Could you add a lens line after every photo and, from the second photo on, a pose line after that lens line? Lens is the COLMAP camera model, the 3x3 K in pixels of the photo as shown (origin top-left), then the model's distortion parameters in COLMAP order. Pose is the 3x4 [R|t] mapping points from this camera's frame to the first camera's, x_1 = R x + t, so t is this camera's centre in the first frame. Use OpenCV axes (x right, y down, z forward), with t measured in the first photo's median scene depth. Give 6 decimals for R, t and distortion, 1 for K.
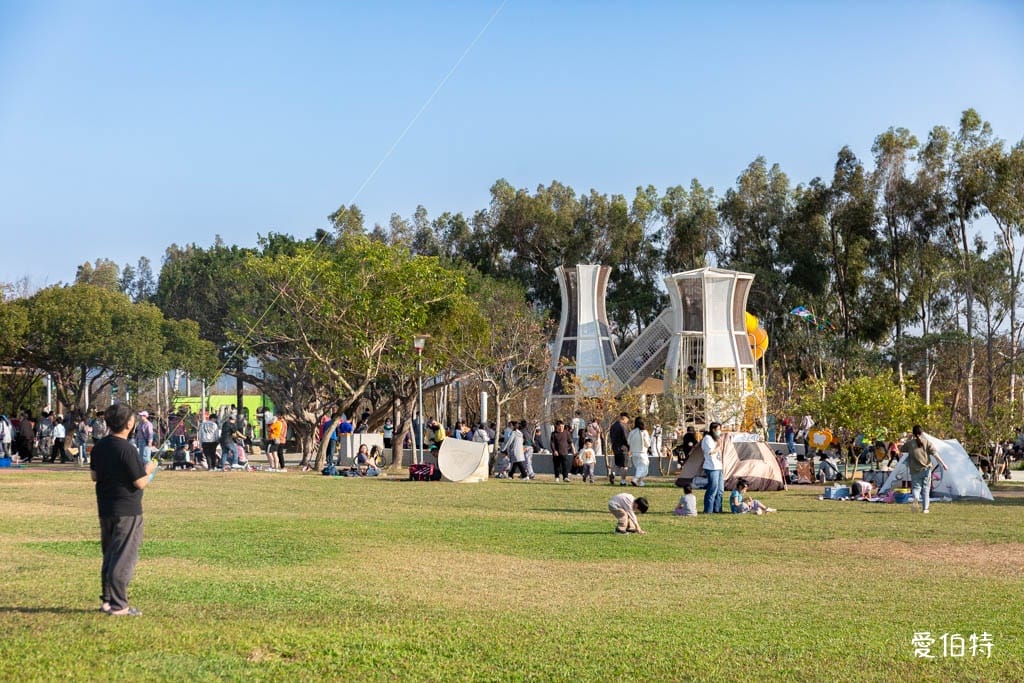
lens RADIAL K [[1897.5, 0, 511.7], [0, 1897.5, 342.6], [0, 0, 1]] dist [-0.055828, 0.000000]
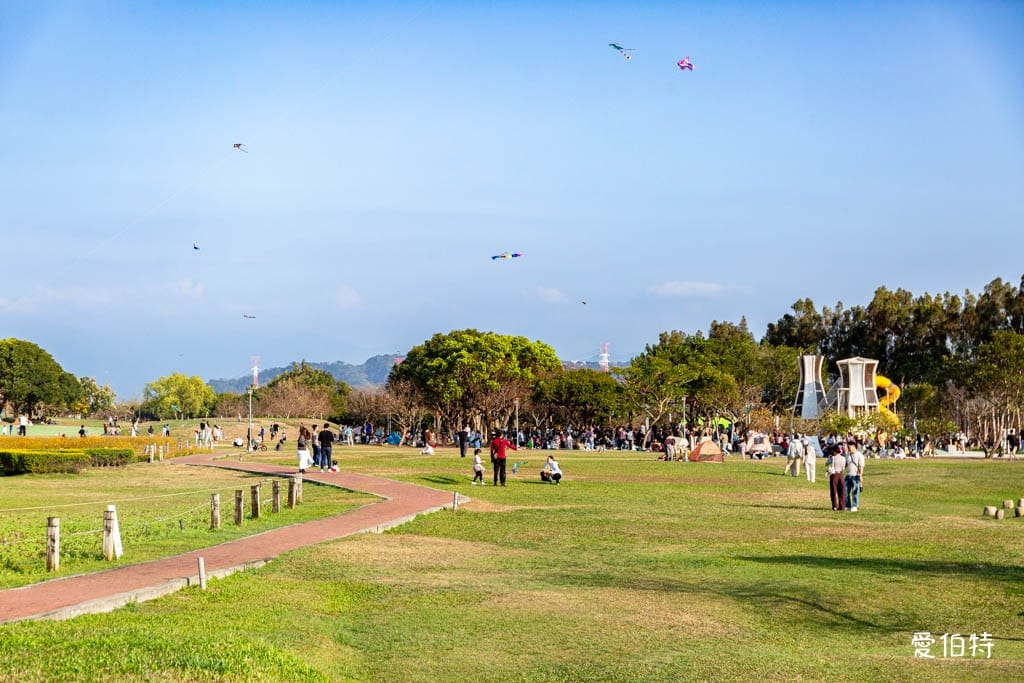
lens RADIAL K [[1880.6, 0, 510.6], [0, 1880.6, 338.6], [0, 0, 1]] dist [-0.157416, 0.000000]
pose [[0.926232, -0.013935, -0.376696, 0.507609], [0.009094, 0.999852, -0.014627, -0.032227], [0.376843, 0.010122, 0.926222, -1.013146]]
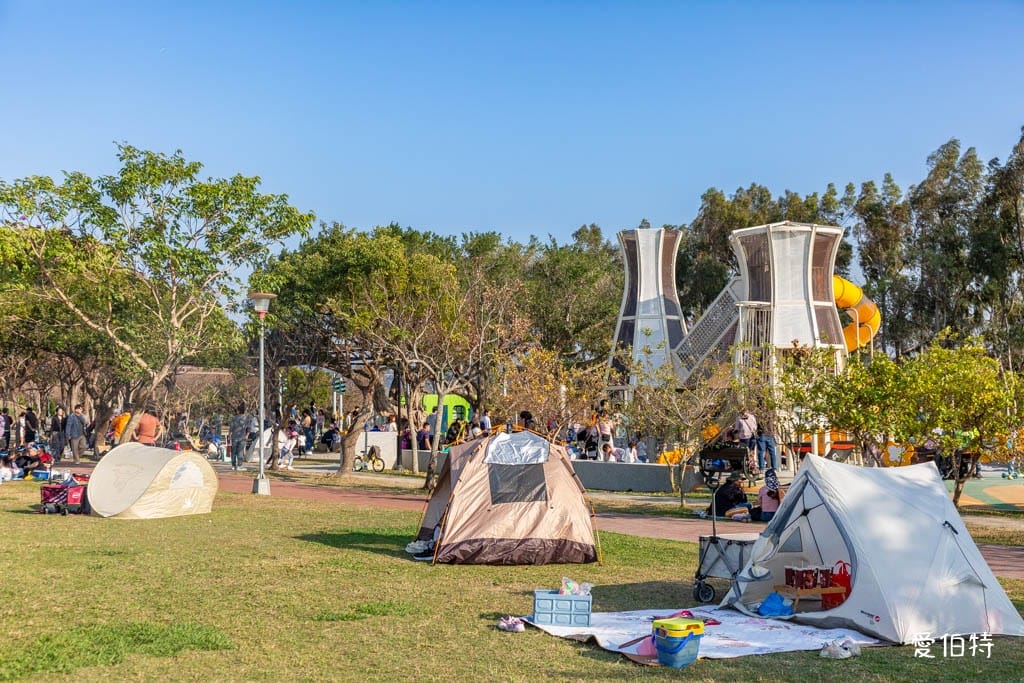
lens RADIAL K [[1324.1, 0, 511.9], [0, 1324.1, 344.4], [0, 0, 1]] dist [0.085562, 0.000000]
pose [[0.964940, -0.010998, -0.262241, 0.133534], [0.007261, 0.999858, -0.015218, 0.017845], [0.262371, 0.012781, 0.964882, 0.427111]]
